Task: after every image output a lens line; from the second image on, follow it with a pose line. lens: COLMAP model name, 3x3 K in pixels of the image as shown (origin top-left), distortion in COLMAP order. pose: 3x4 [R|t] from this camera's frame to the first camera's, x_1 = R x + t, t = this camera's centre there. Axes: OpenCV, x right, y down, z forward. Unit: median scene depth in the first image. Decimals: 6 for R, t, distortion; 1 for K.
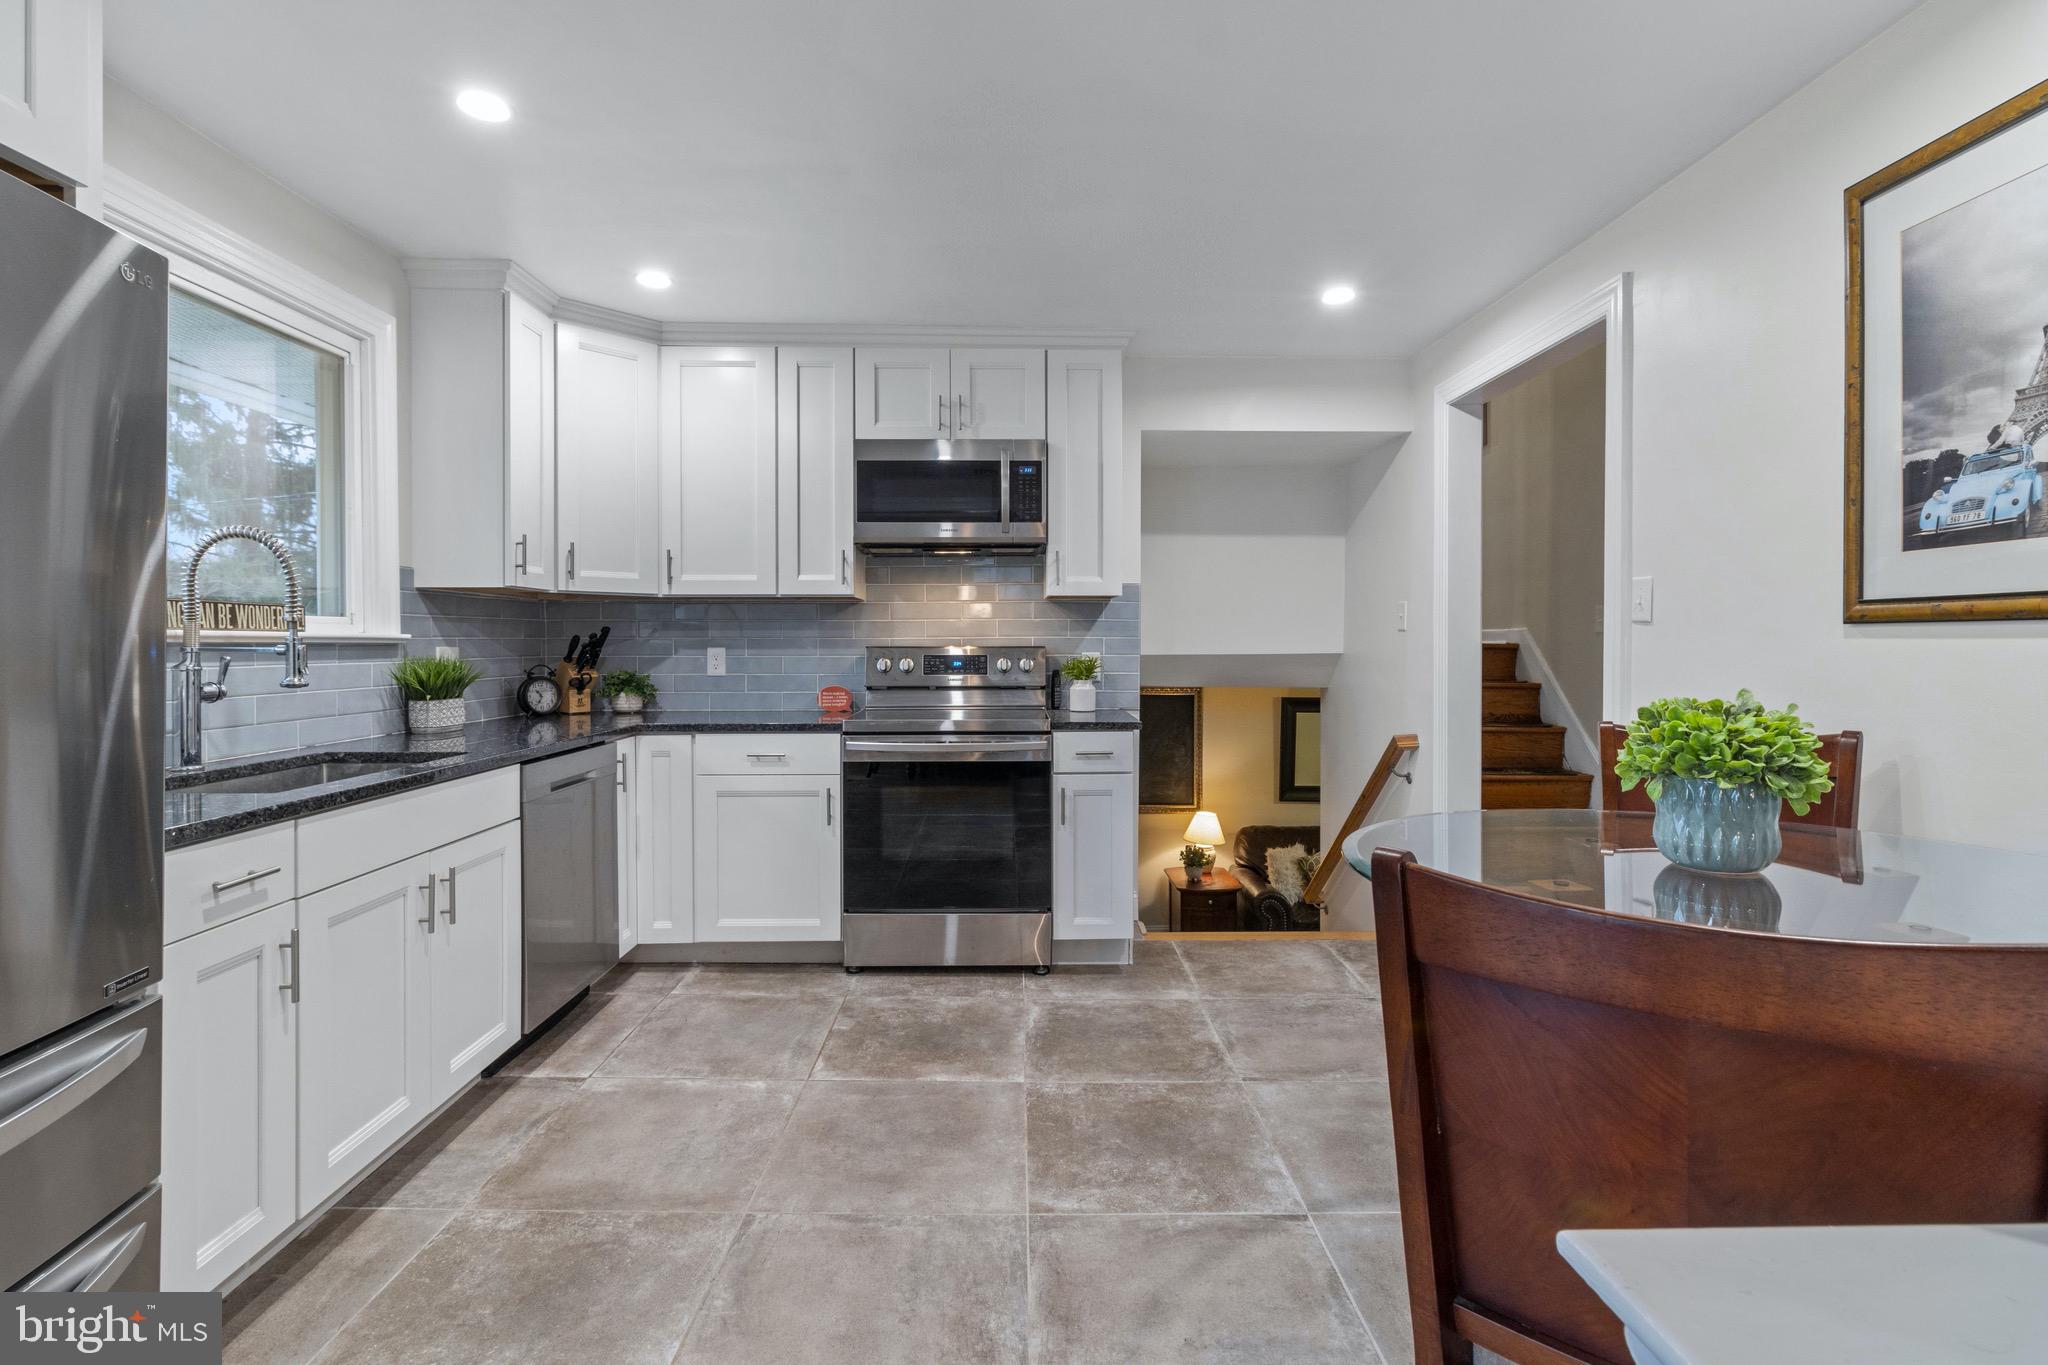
lens RADIAL K [[961.7, 0, 1029.6], [0, 961.7, 652.8], [0, 0, 1]] dist [0.005346, -0.000260]
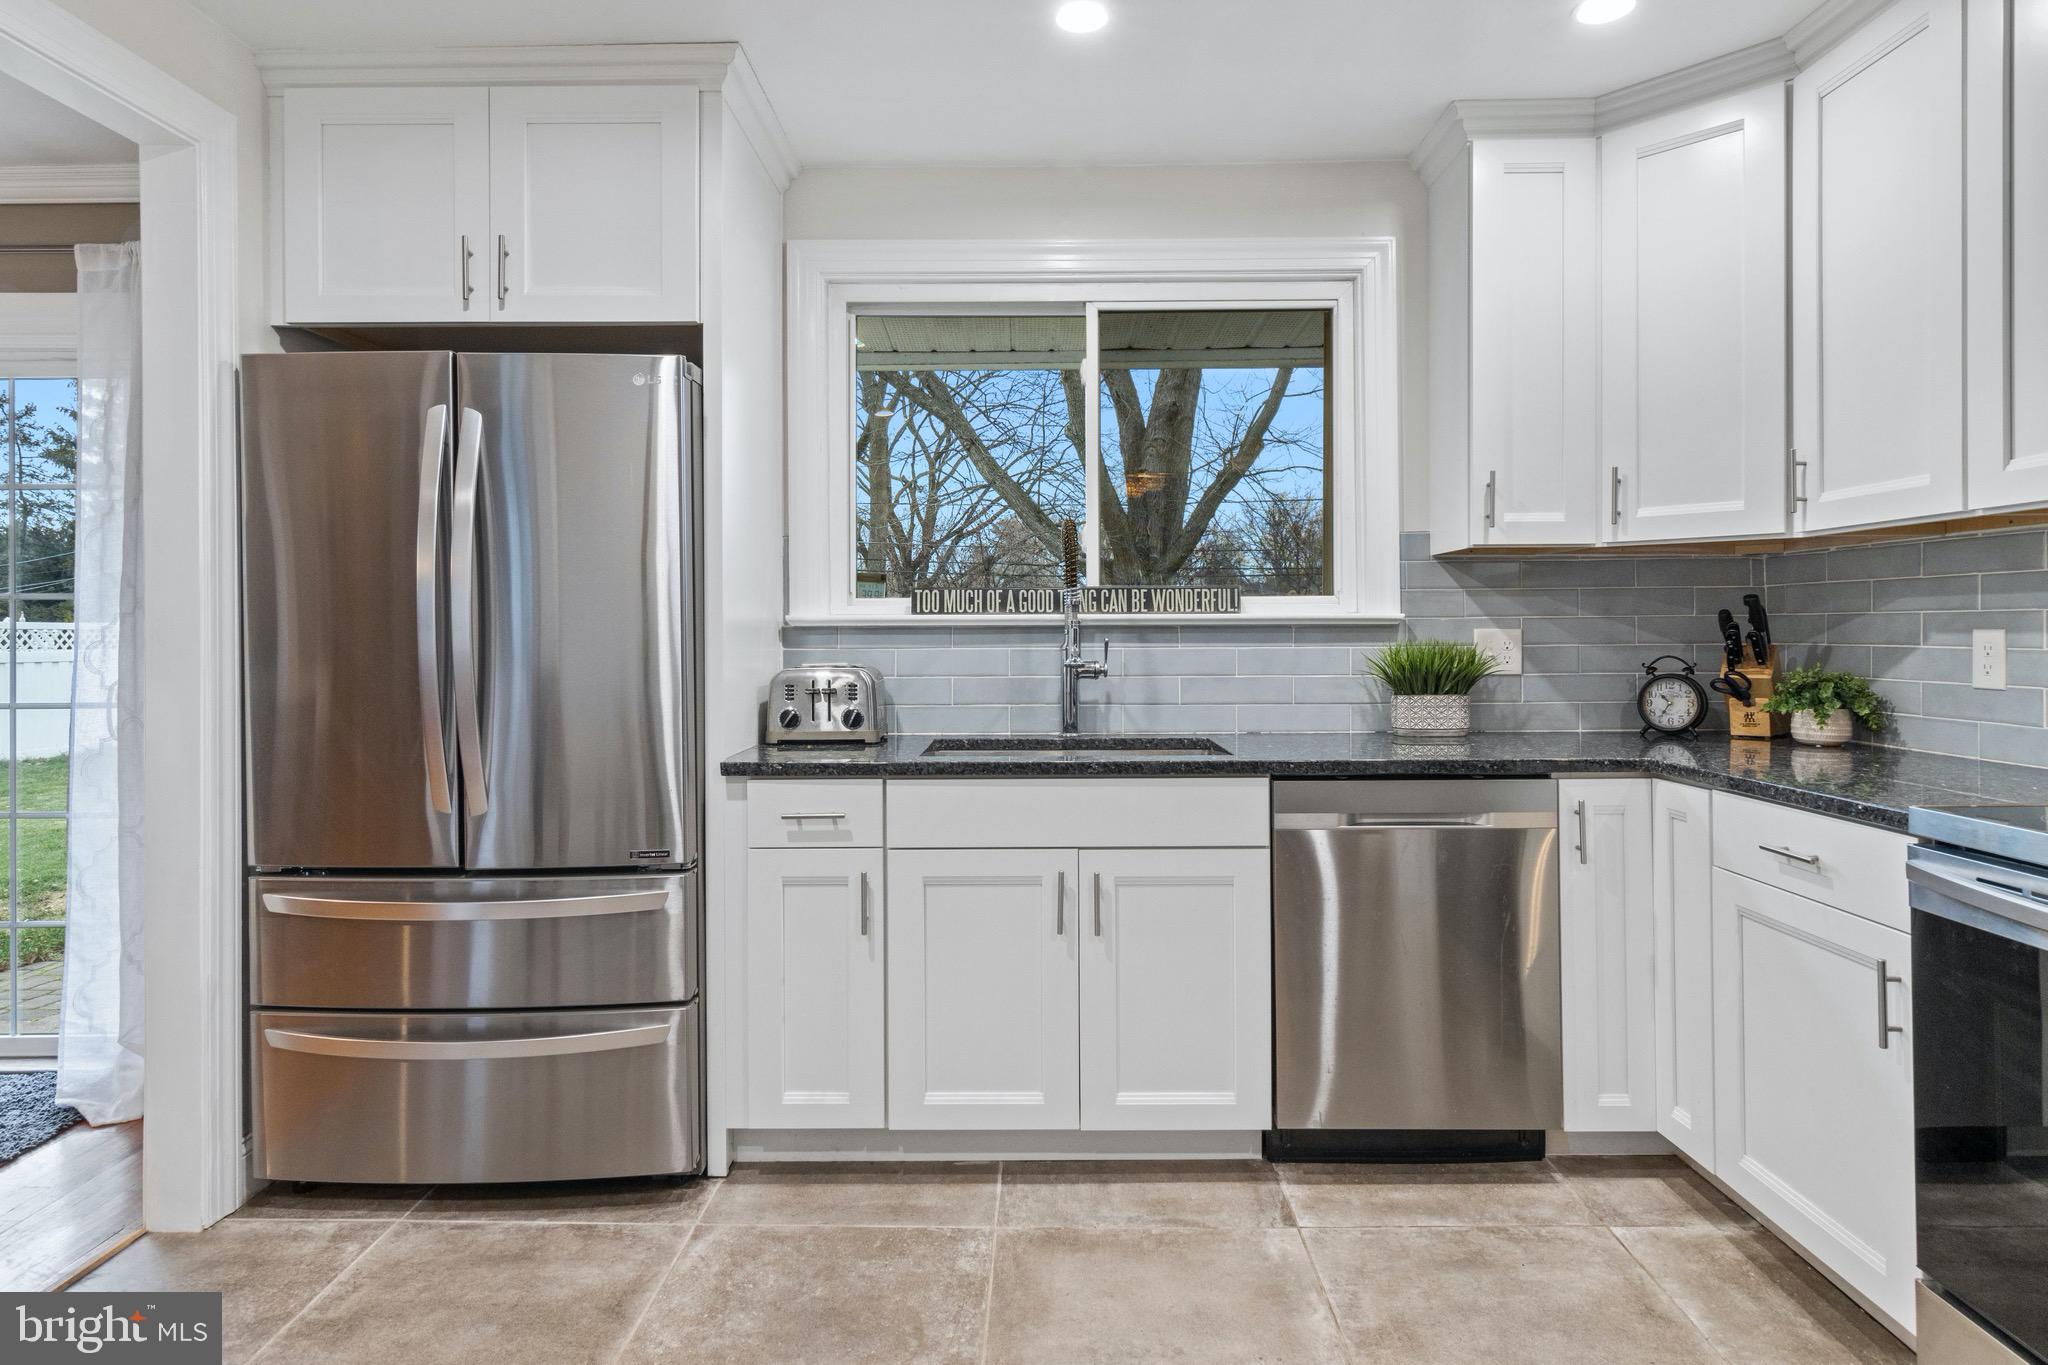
lens RADIAL K [[1146.0, 0, 1014.1], [0, 1146.0, 629.7], [0, 0, 1]] dist [0.003224, 0.002125]
pose [[-0.039406, 0.000905, -0.999223, 0.353436], [-0.005318, 0.999985, 0.001115, -0.004722], [0.999209, 0.005358, -0.039401, 0.712590]]
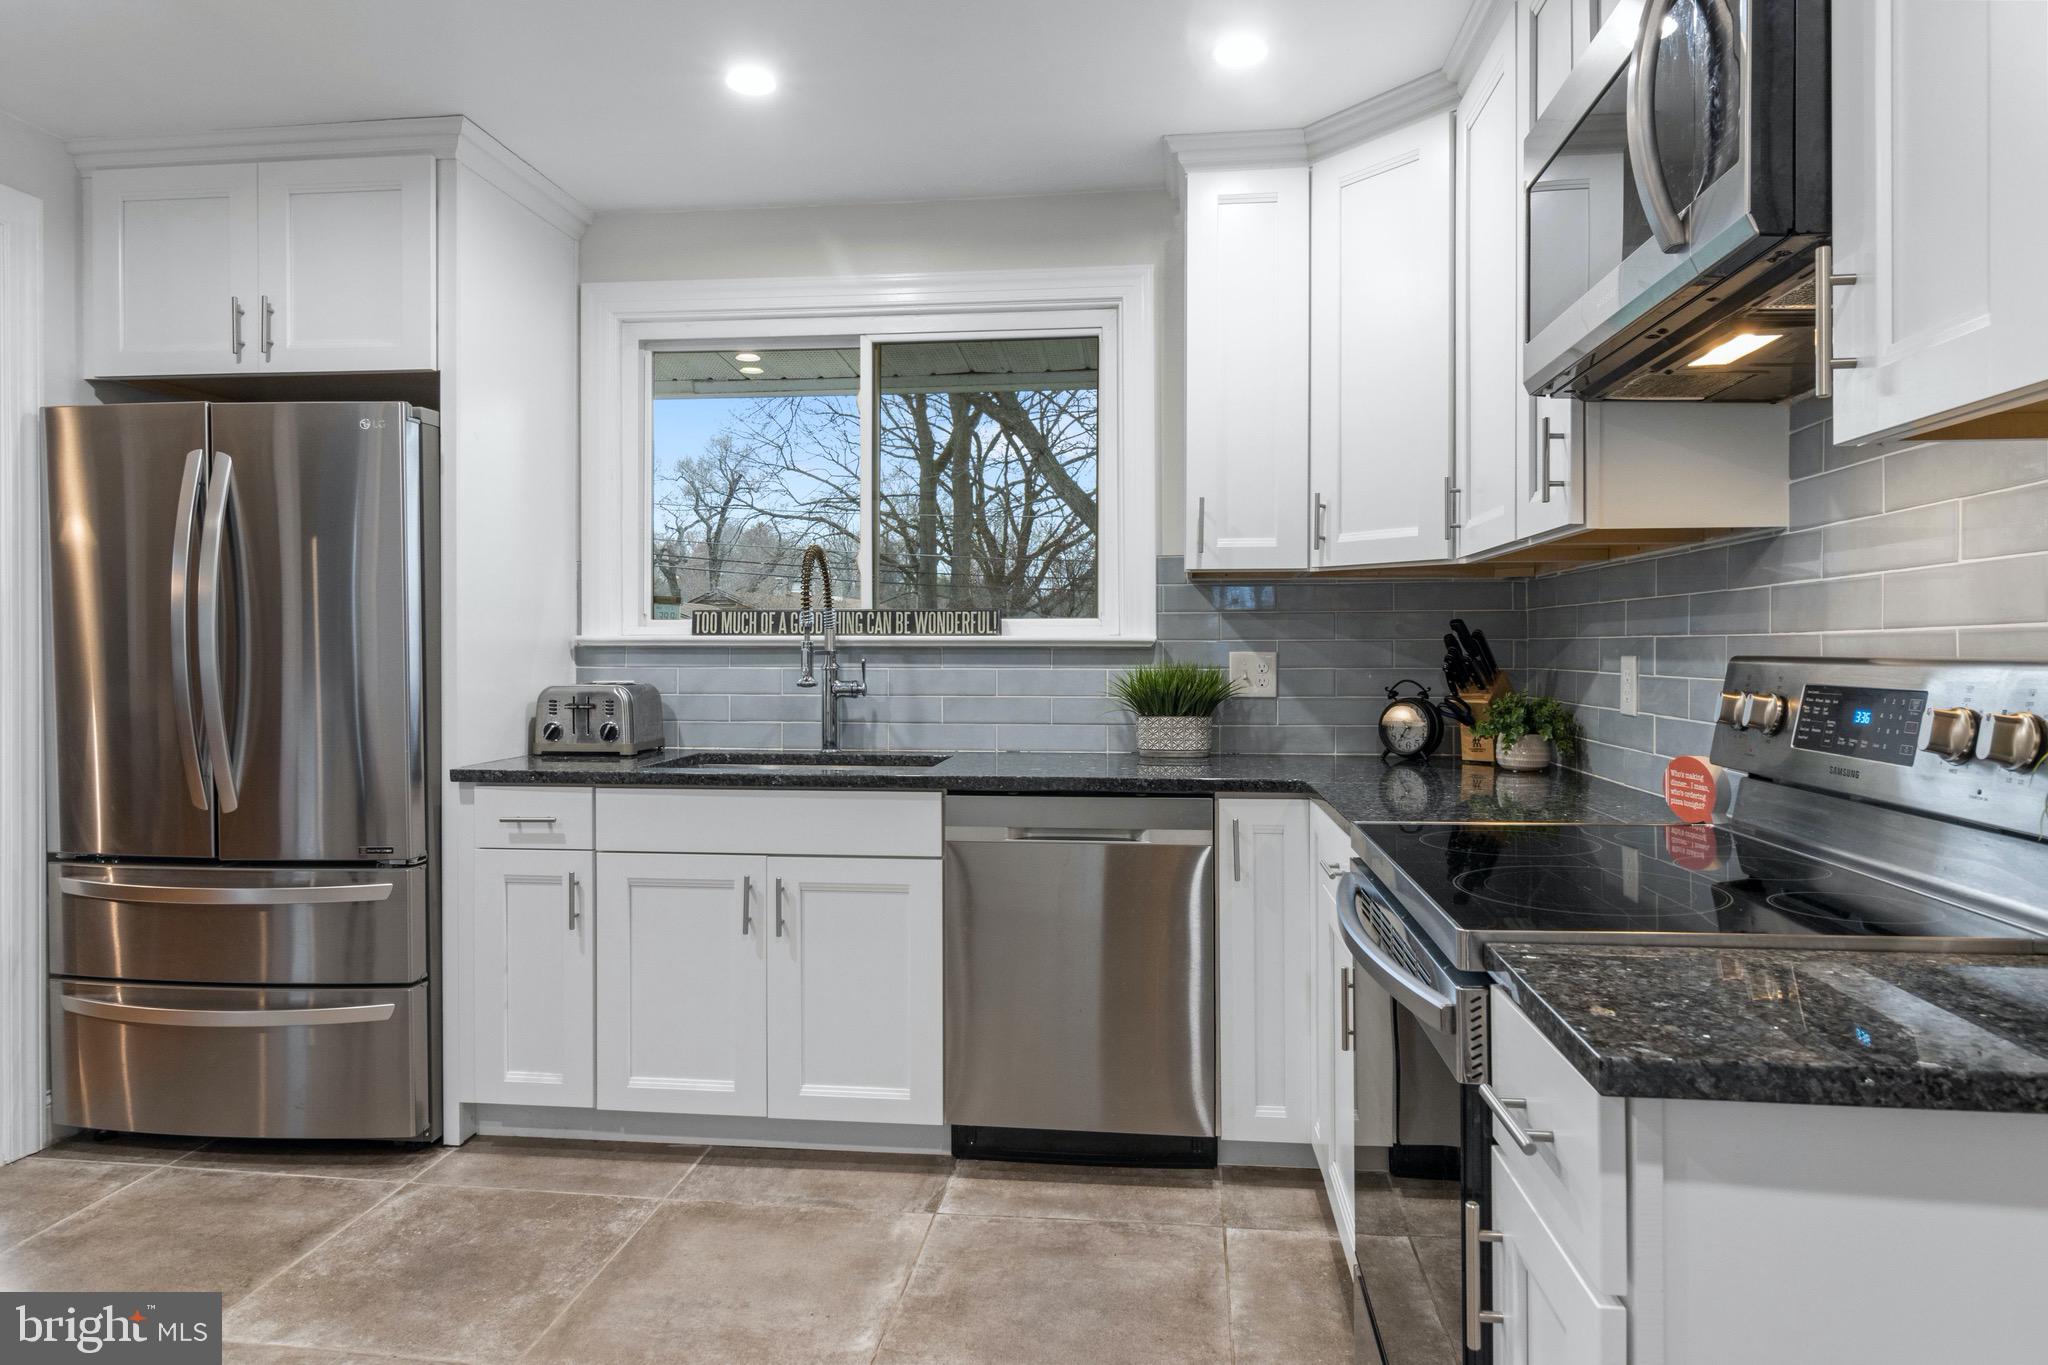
lens RADIAL K [[1218.1, 0, 1008.9], [0, 1218.1, 652.5], [0, 0, 1]] dist [0.003823, -0.000837]
pose [[-0.145212, 0.004615, -0.989390, 0.426773], [-0.010484, 0.999926, 0.006202, -0.010342], [0.989345, 0.011273, -0.145153, 1.038043]]
